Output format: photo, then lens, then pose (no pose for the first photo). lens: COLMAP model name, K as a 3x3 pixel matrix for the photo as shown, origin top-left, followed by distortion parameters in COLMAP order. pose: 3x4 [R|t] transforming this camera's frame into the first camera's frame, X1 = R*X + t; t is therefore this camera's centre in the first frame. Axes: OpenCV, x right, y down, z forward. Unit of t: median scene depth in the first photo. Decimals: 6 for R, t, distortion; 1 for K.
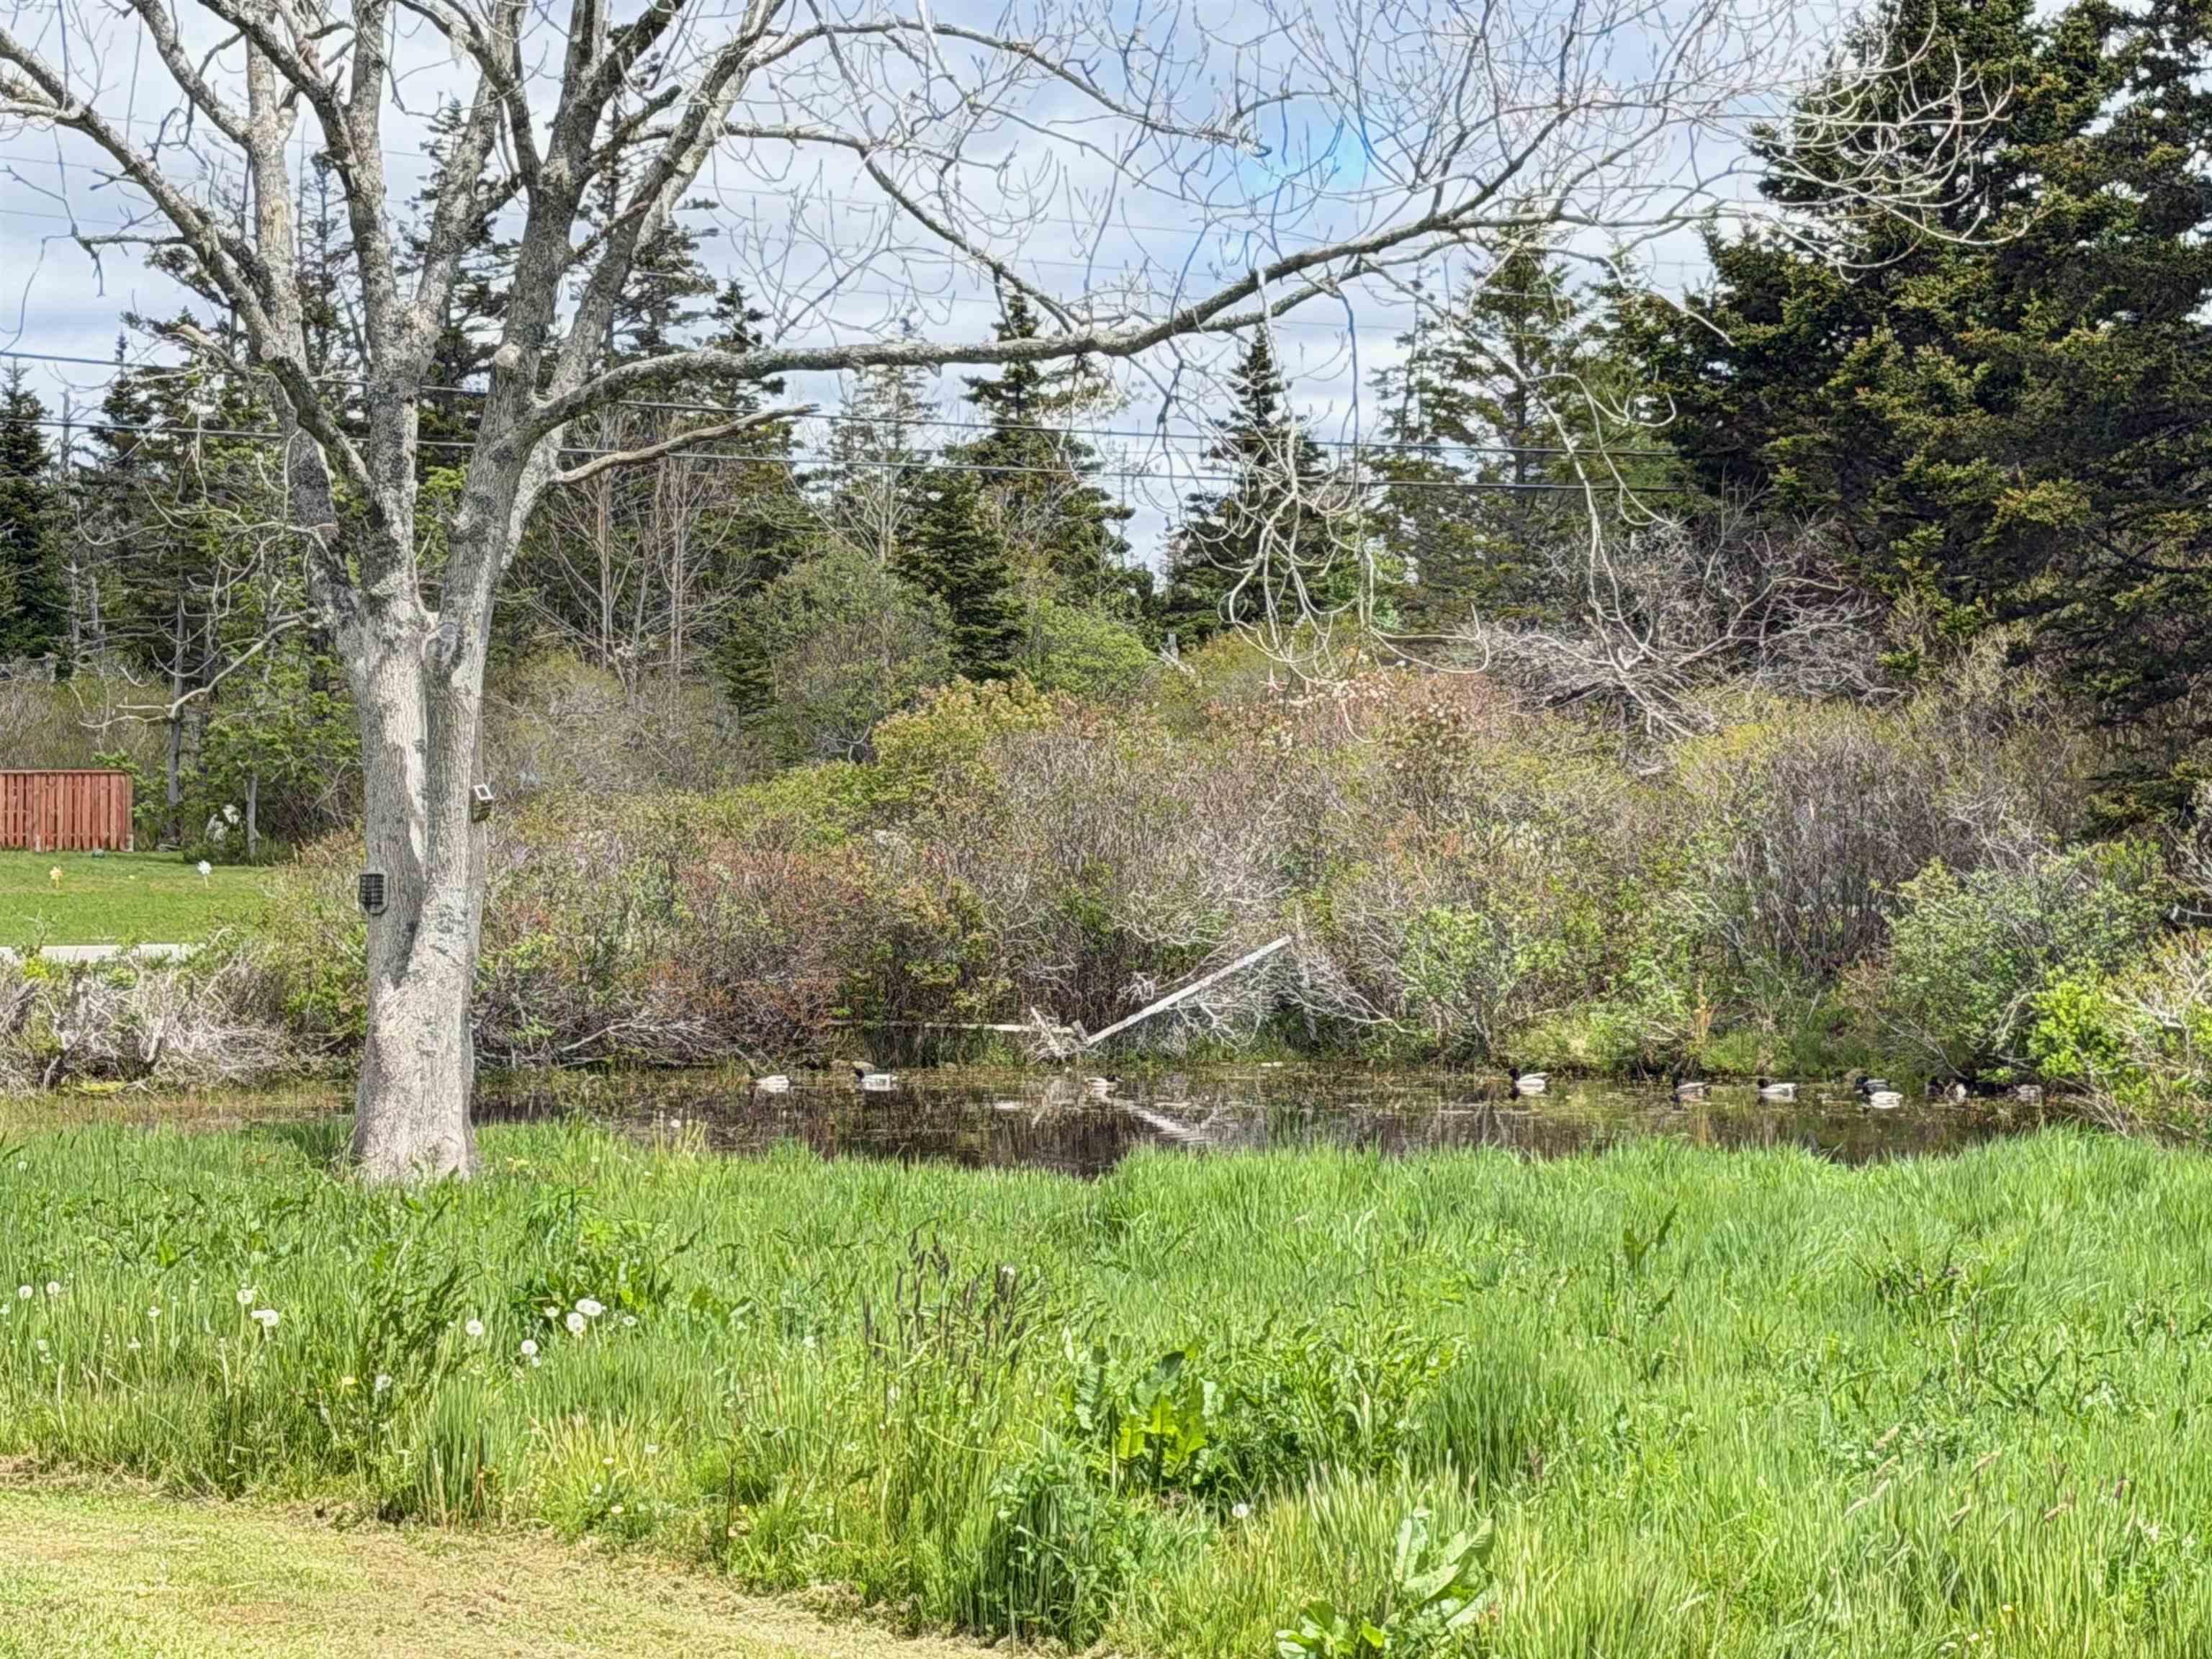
lens RADIAL K [[6362.2, 0, 1162.0], [0, 6362.2, 835.5], [0, 0, 1]] dist [0.178568, 0.000000]
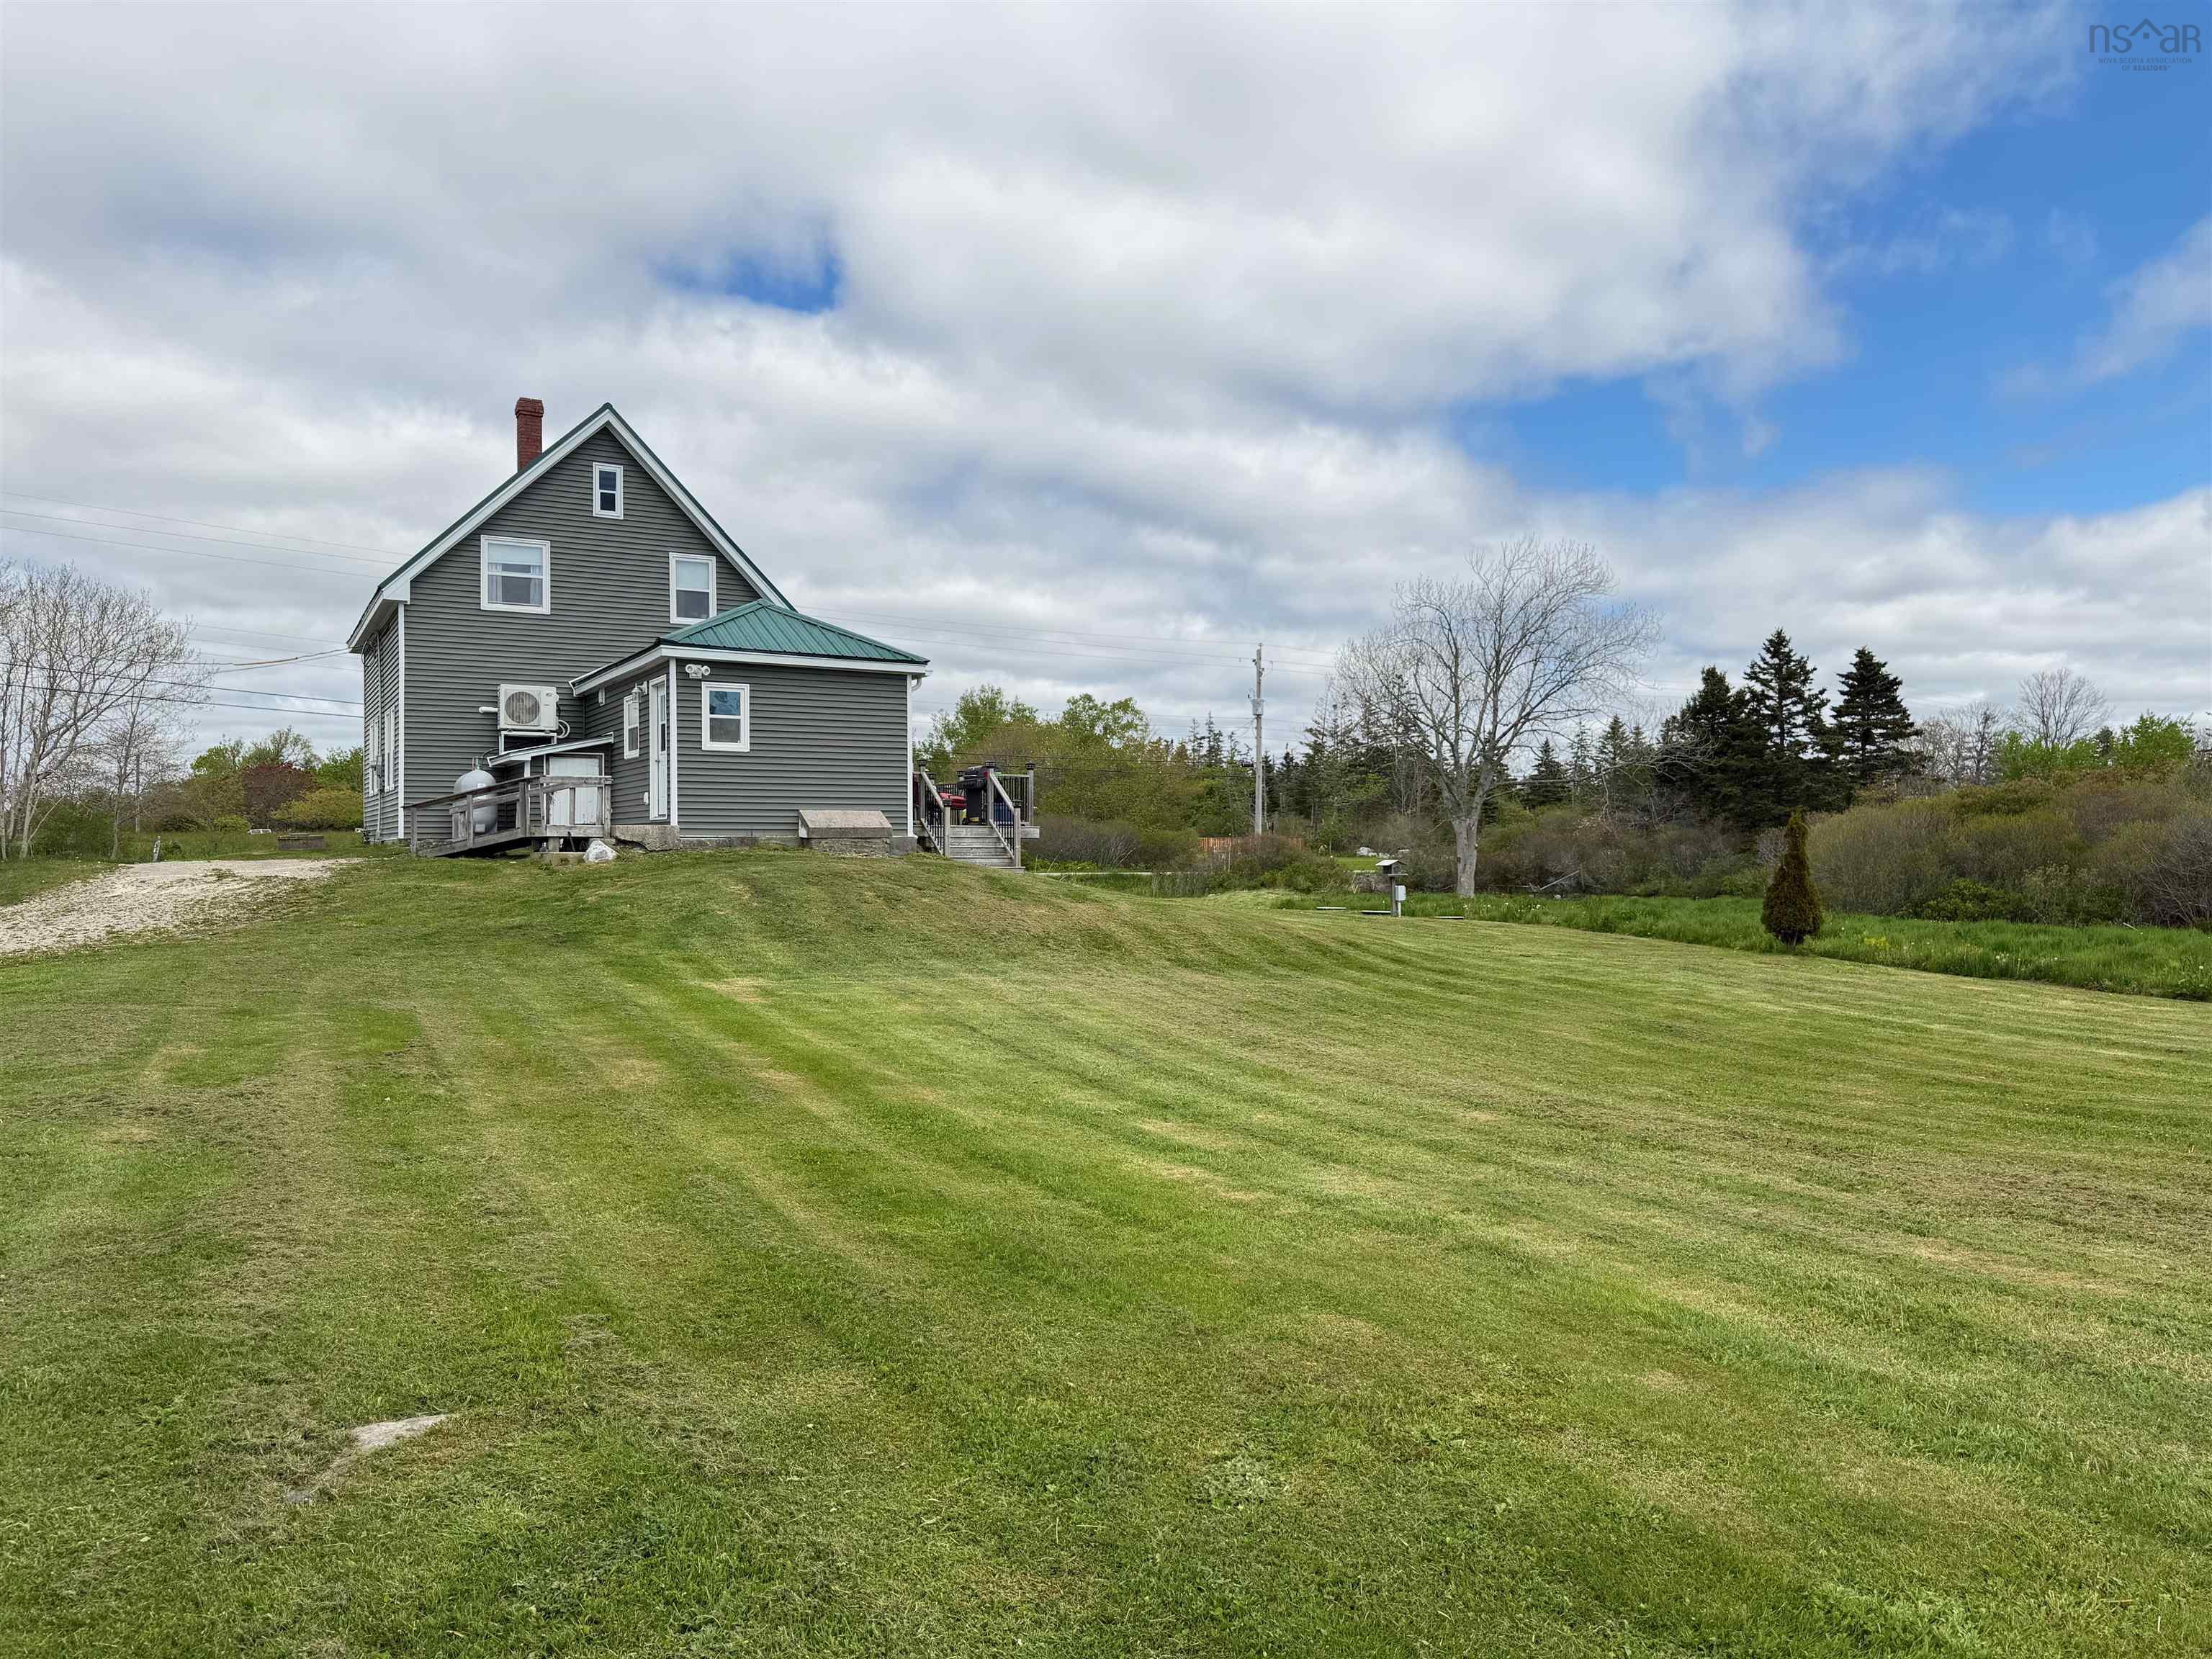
lens RADIAL K [[1556.1, 0, 1088.4], [0, 1556.1, 844.4], [0, 0, 1]] dist [0.057666, -0.062985]
pose [[0.966775, 0.003430, -0.255605, -0.056418], [-0.004440, 0.999984, -0.003374, 0.000157], [0.255590, 0.004397, 0.966775, -0.490959]]
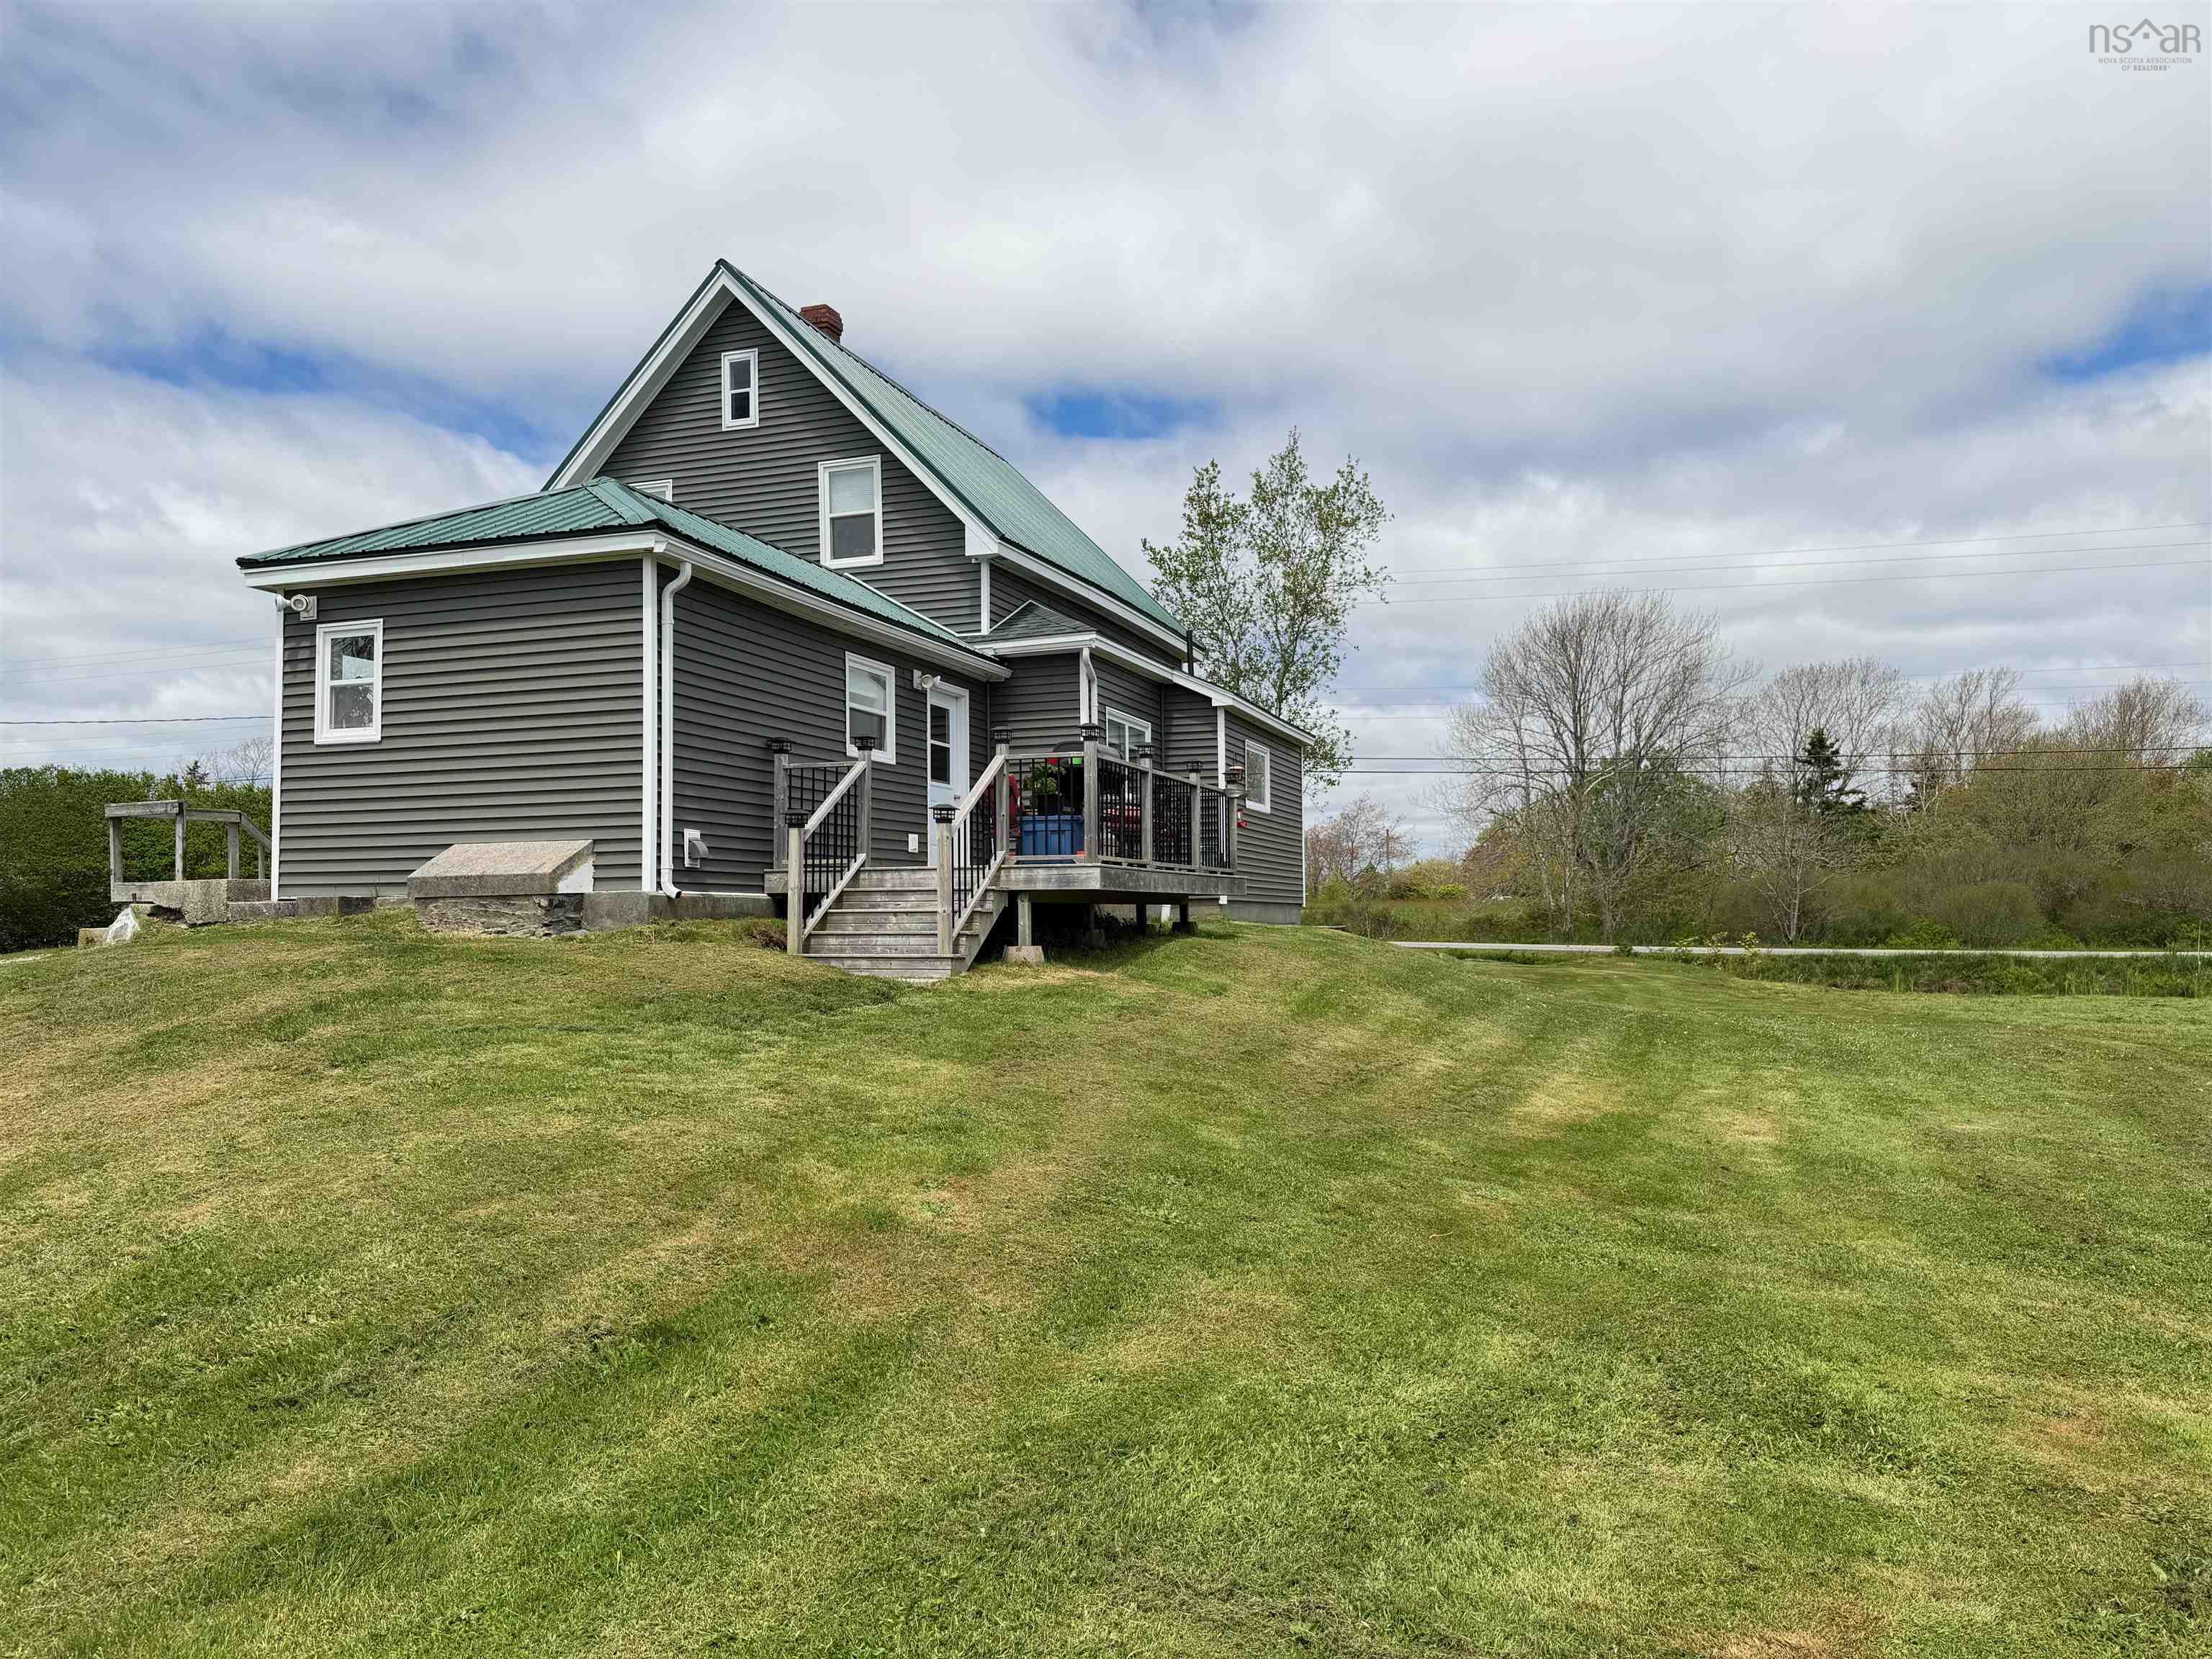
lens RADIAL K [[1556.1, 0, 1126.3], [0, 1556.1, 836.3], [0, 0, 1]] dist [0.057666, -0.062985]
pose [[0.464476, -0.043335, -0.884525, 0.020955], [0.000362, 0.998811, -0.048744, -0.000561], [0.885586, 0.022320, 0.463939, -0.012372]]
